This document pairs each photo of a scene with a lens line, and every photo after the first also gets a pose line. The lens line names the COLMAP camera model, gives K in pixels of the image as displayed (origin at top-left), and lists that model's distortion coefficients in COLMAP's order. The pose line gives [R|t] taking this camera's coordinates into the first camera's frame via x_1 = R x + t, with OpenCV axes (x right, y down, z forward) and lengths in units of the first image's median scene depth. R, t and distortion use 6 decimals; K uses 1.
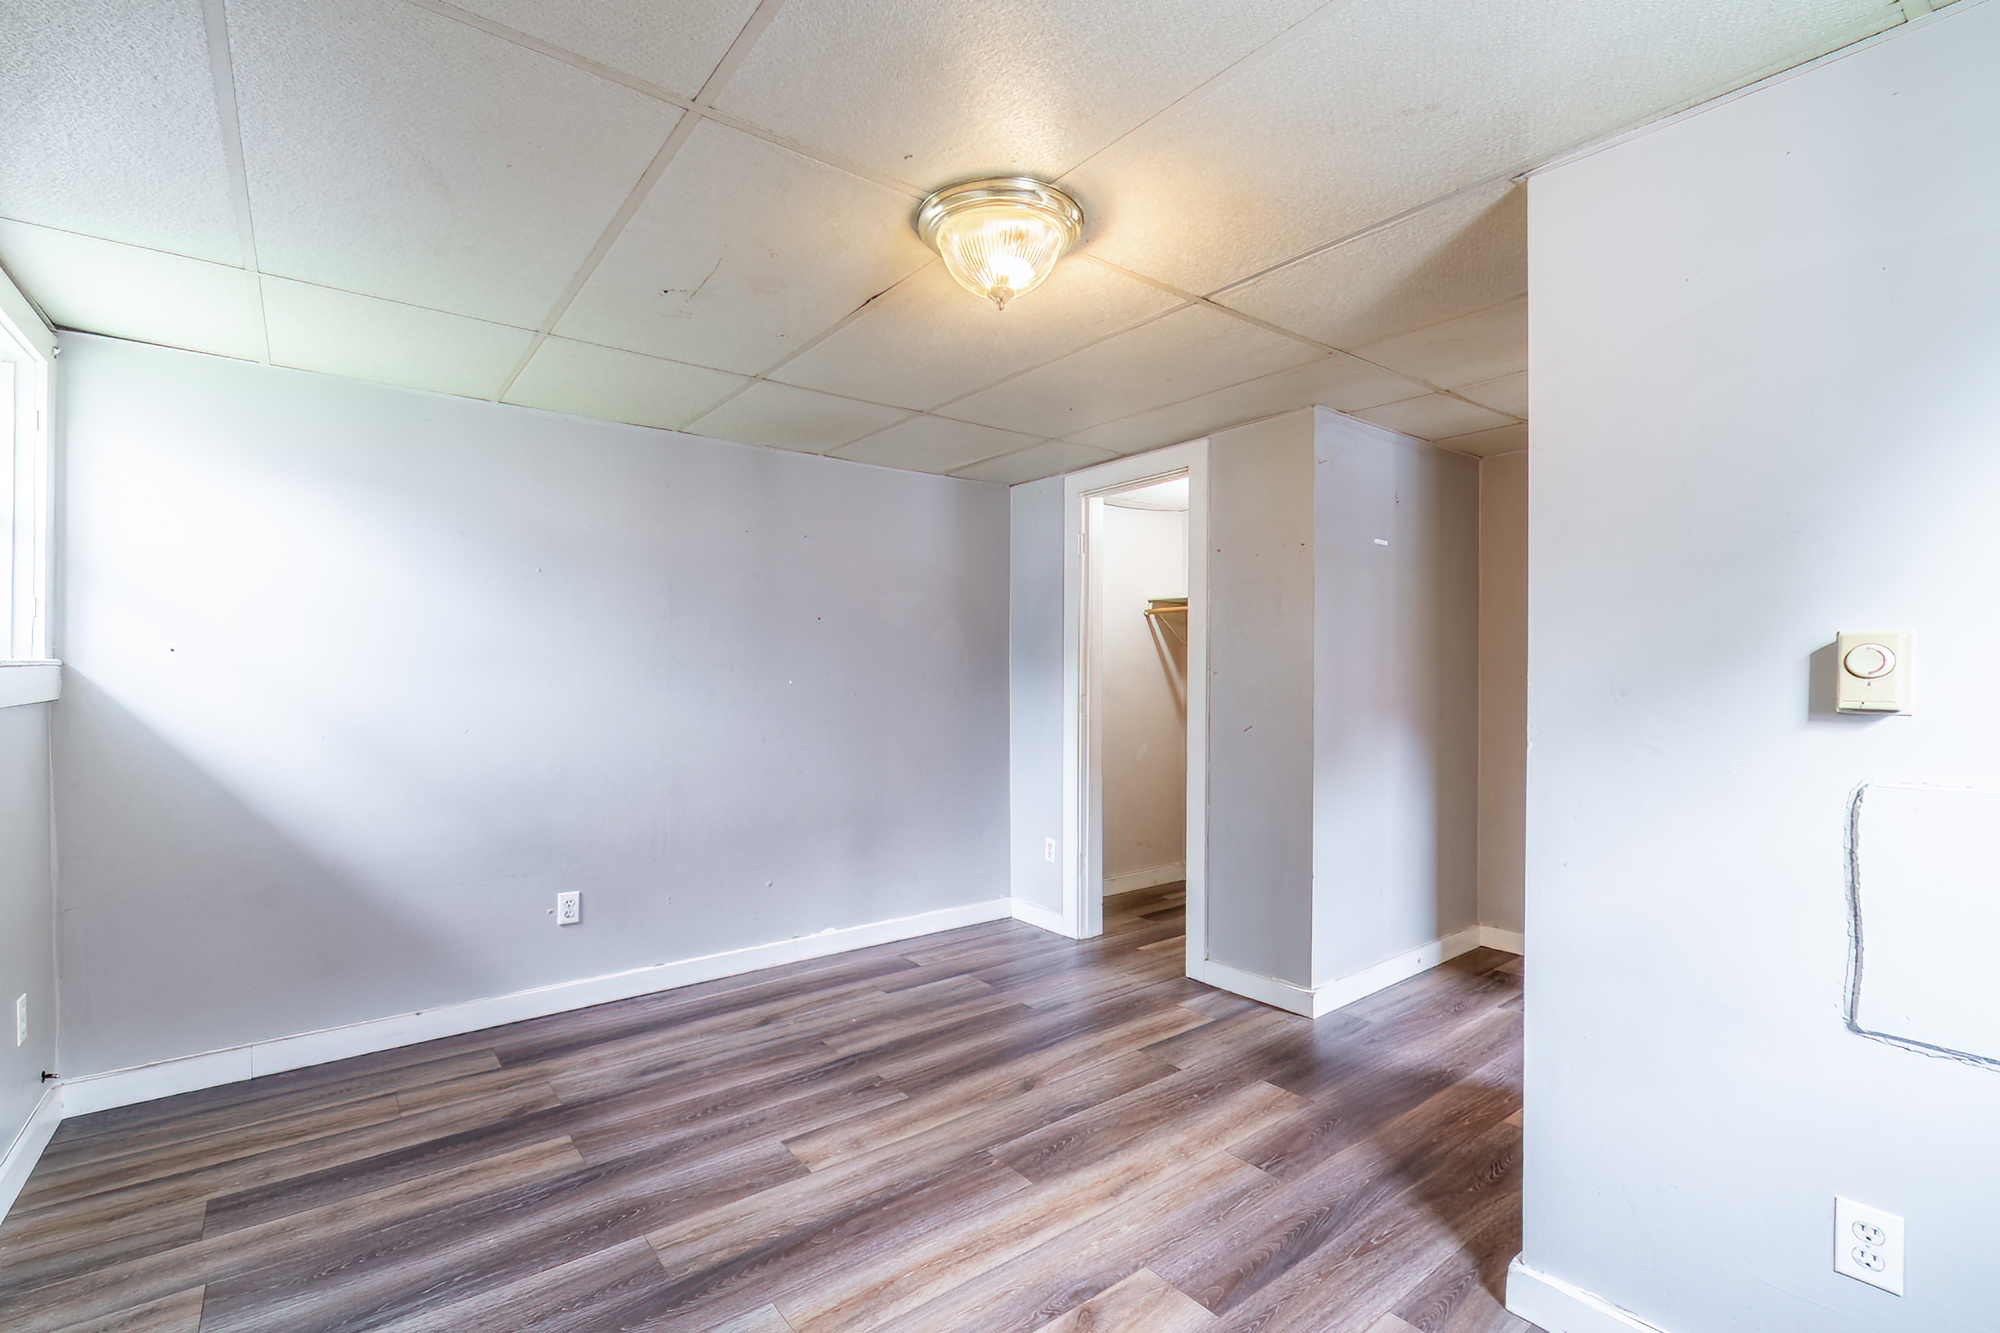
lens RADIAL K [[882.0, 0, 1000.5], [0, 882.0, 676.5], [0, 0, 1]] dist [-0.008951, -0.000469]
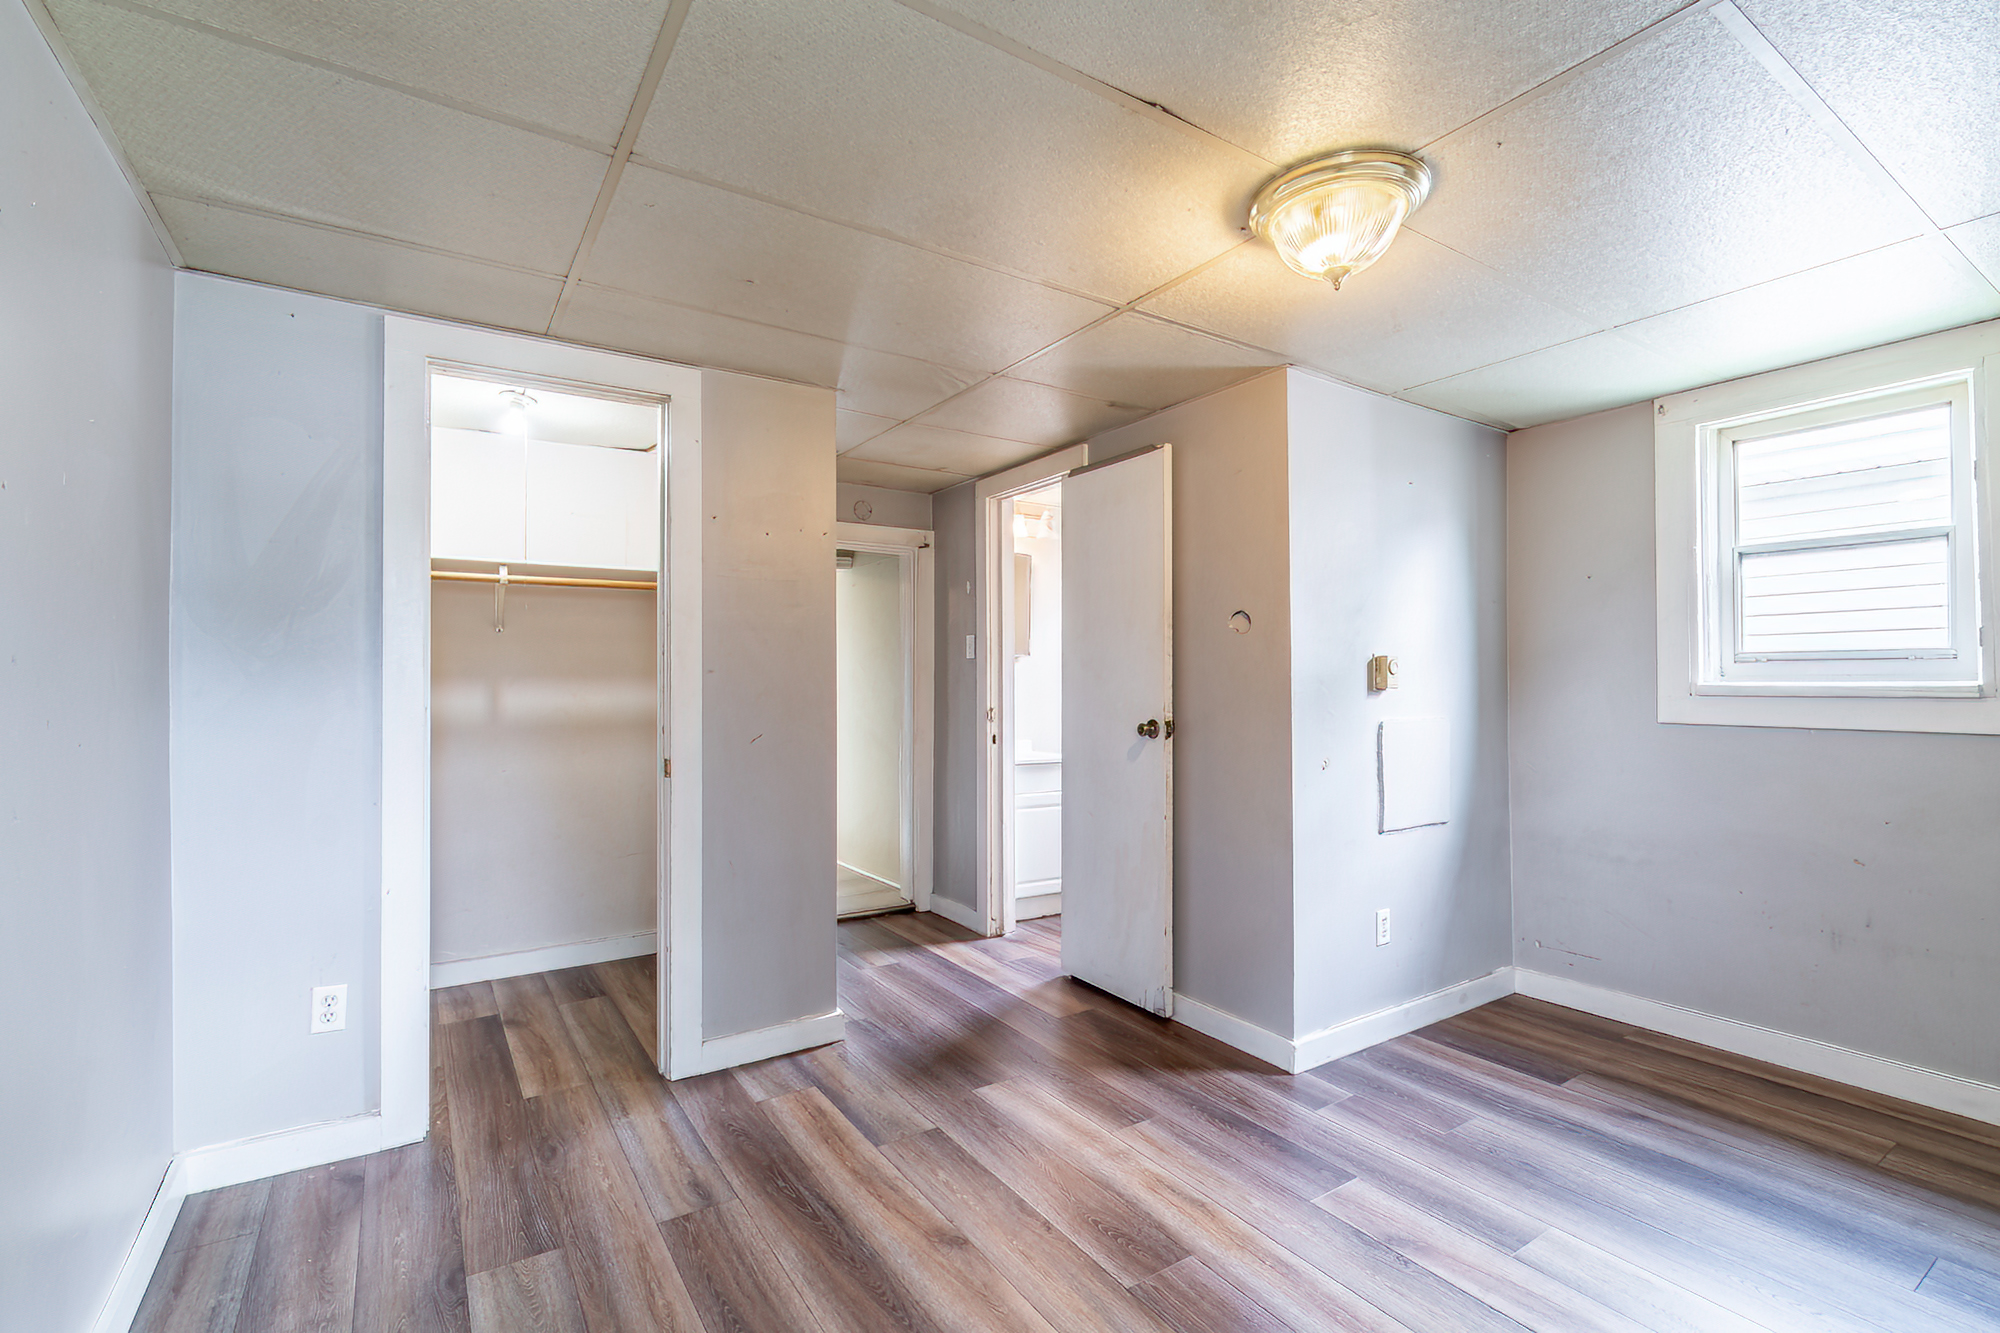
lens RADIAL K [[882.0, 0, 996.8], [0, 882.0, 664.5], [0, 0, 1]] dist [-0.008951, -0.000469]
pose [[0.093943, 0.016149, 0.995447, -0.557828], [0.003704, 0.999856, -0.016570, 0.003863], [-0.995571, 0.005244, 0.093870, 0.725080]]
